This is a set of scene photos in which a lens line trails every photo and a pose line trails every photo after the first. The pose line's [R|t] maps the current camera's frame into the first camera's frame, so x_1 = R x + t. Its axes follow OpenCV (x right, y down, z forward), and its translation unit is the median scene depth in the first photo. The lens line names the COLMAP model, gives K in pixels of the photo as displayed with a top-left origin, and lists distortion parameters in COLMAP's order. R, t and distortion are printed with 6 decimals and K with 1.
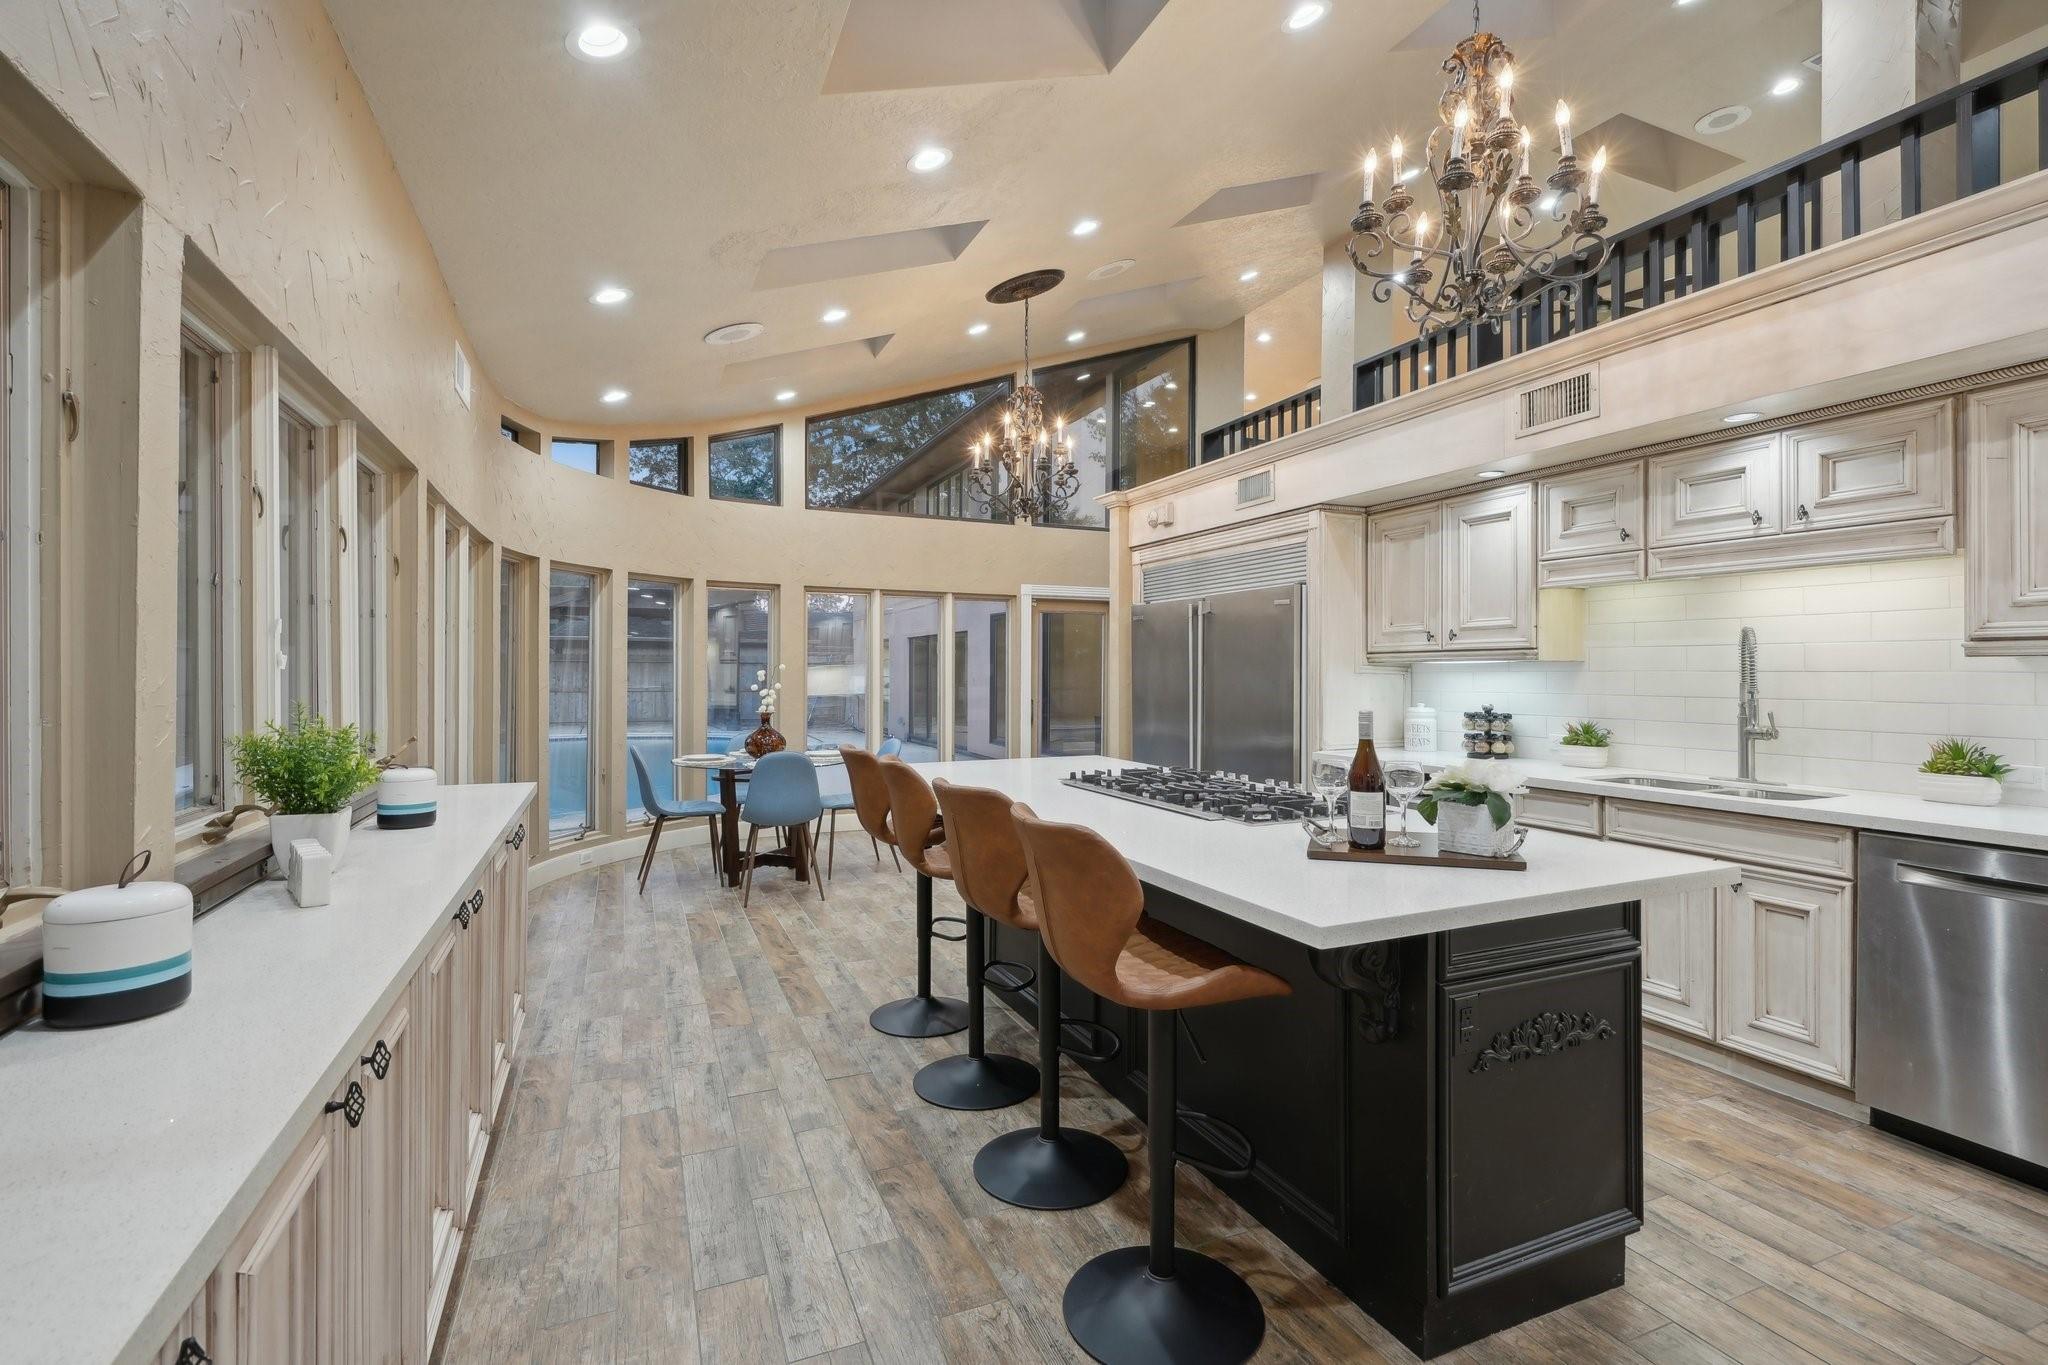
lens RADIAL K [[939.8, 0, 1033.7], [0, 939.8, 653.1], [0, 0, 1]] dist [-0.004476, -0.000654]
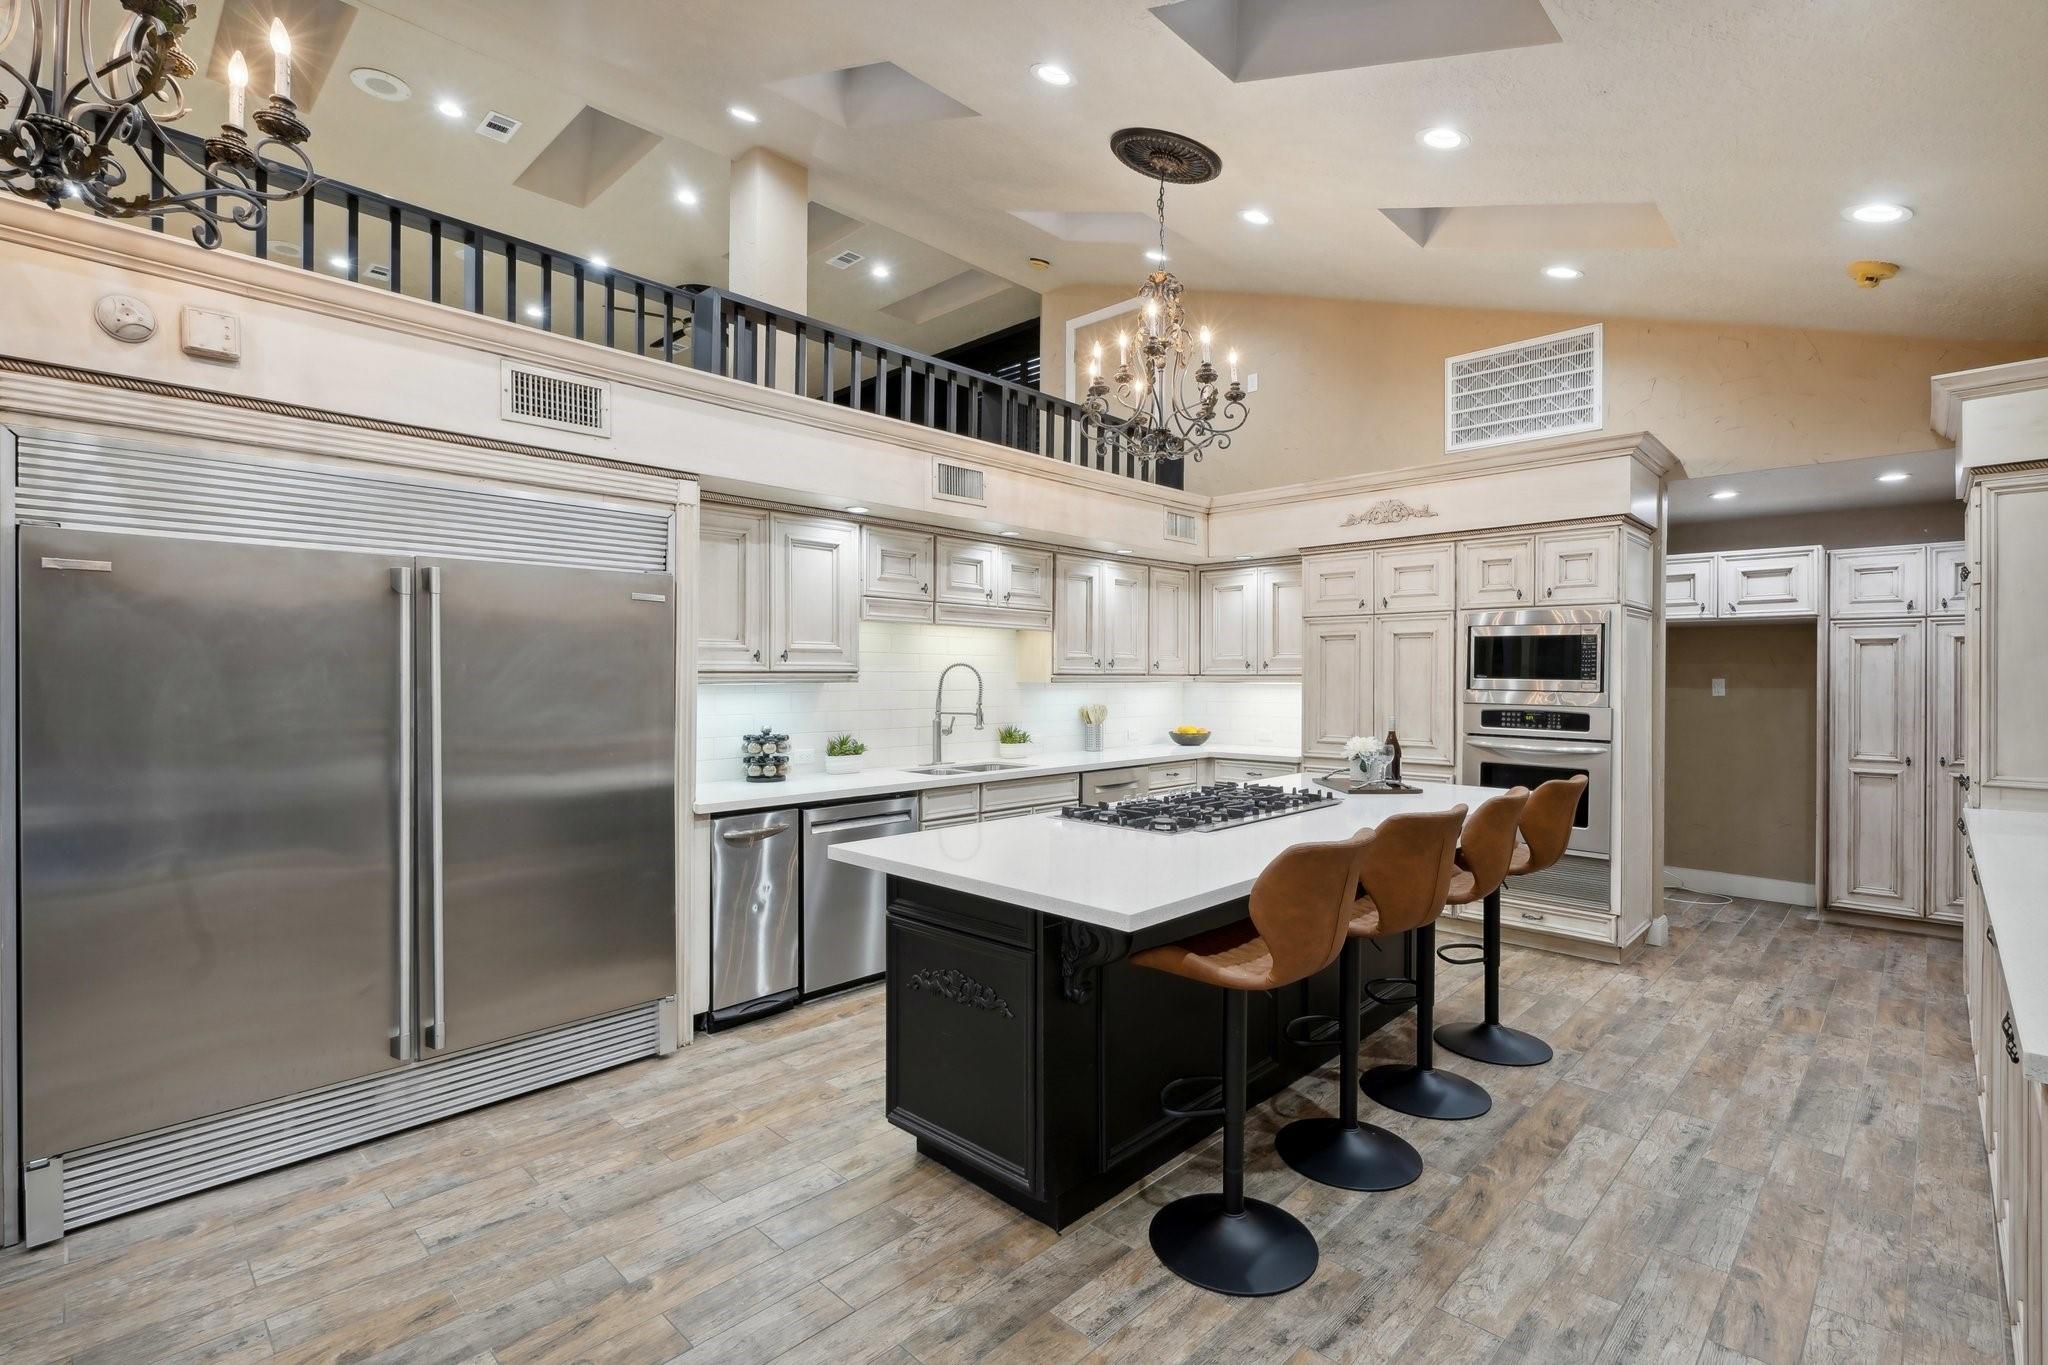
lens RADIAL K [[939.8, 0, 1034.7], [0, 939.8, 679.1], [0, 0, 1]] dist [-0.004476, -0.000654]
pose [[-0.383273, -0.003093, 0.923630, -0.558601], [-0.020005, 0.999788, -0.004953, 0.004263], [-0.923418, -0.020375, -0.383254, 1.168160]]
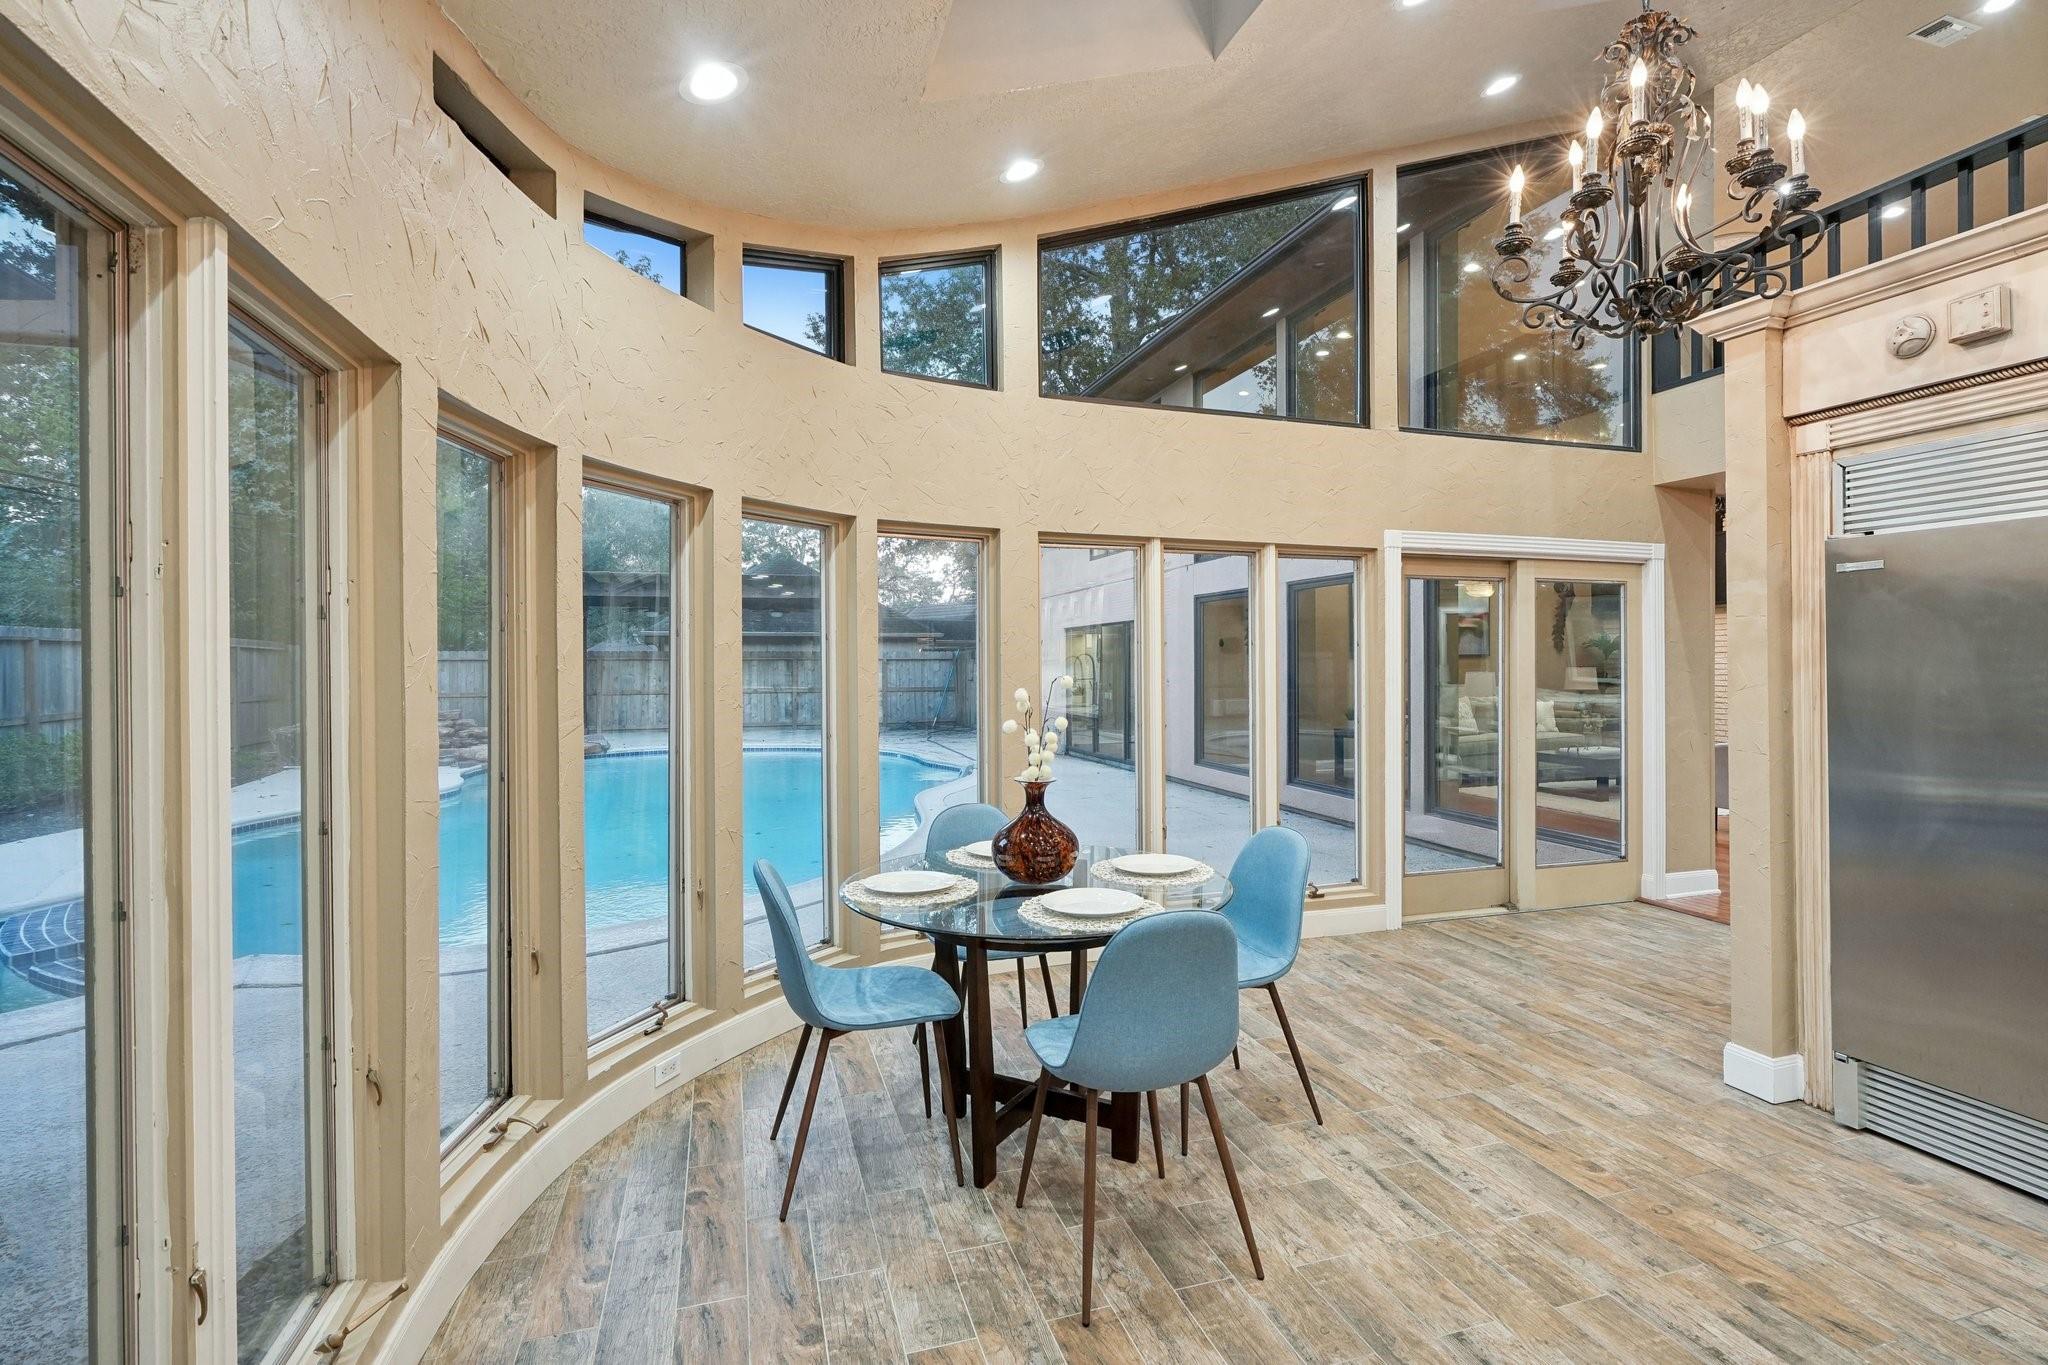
lens RADIAL K [[939.8, 0, 1049.4], [0, 939.8, 666.0], [0, 0, 1]] dist [-0.004476, -0.000654]
pose [[0.995764, -0.006882, -0.091687, -0.338347], [0.008790, 0.999753, 0.020415, -0.003433], [0.091523, -0.021134, 0.995579, 0.777361]]
